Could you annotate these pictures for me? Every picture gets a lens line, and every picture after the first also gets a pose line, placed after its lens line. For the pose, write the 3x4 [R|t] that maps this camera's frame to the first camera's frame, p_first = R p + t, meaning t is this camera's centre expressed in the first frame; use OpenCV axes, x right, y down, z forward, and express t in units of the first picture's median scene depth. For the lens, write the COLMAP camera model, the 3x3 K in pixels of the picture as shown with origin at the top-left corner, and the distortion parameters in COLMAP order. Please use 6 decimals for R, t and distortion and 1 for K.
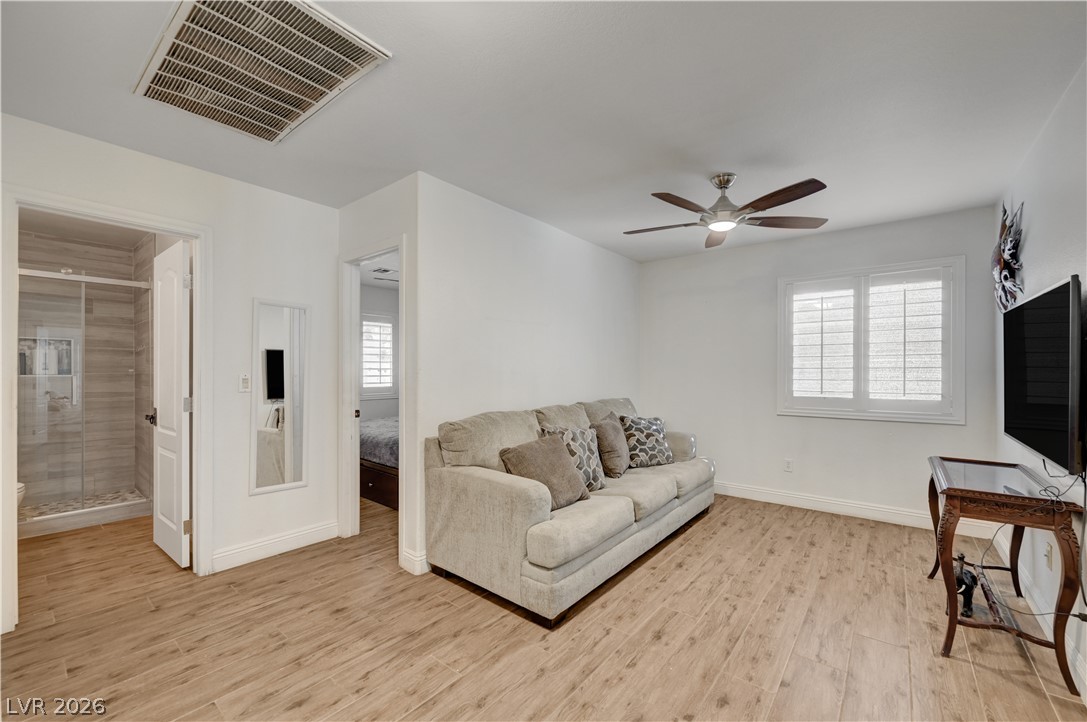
lens RADIAL K [[435.0, 0, 549.3], [0, 435.0, 372.7], [0, 0, 1]] dist [-0.008217, 0.000104]
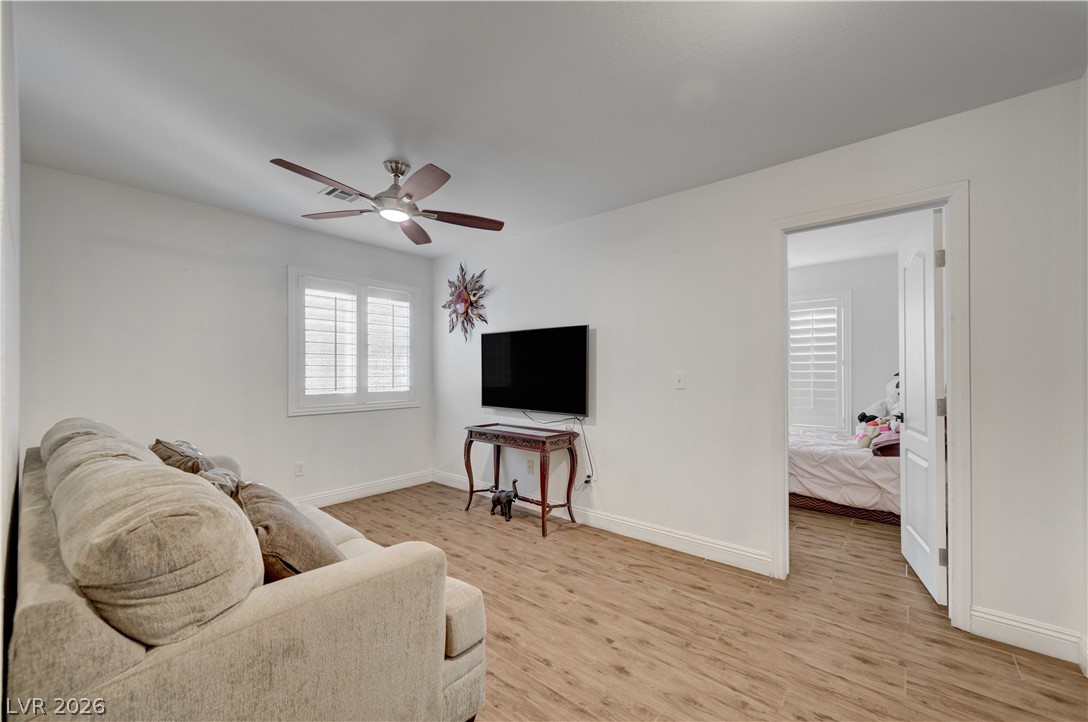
lens RADIAL K [[432.3, 0, 544.6], [0, 432.3, 367.7], [0, 0, 1]] dist [0.002473, 0.000224]
pose [[0.025436, 0.005238, 0.999663, -0.470151], [0.002068, 0.999984, -0.005292, 0.001102], [-0.999674, 0.002202, 0.025425, 0.568152]]
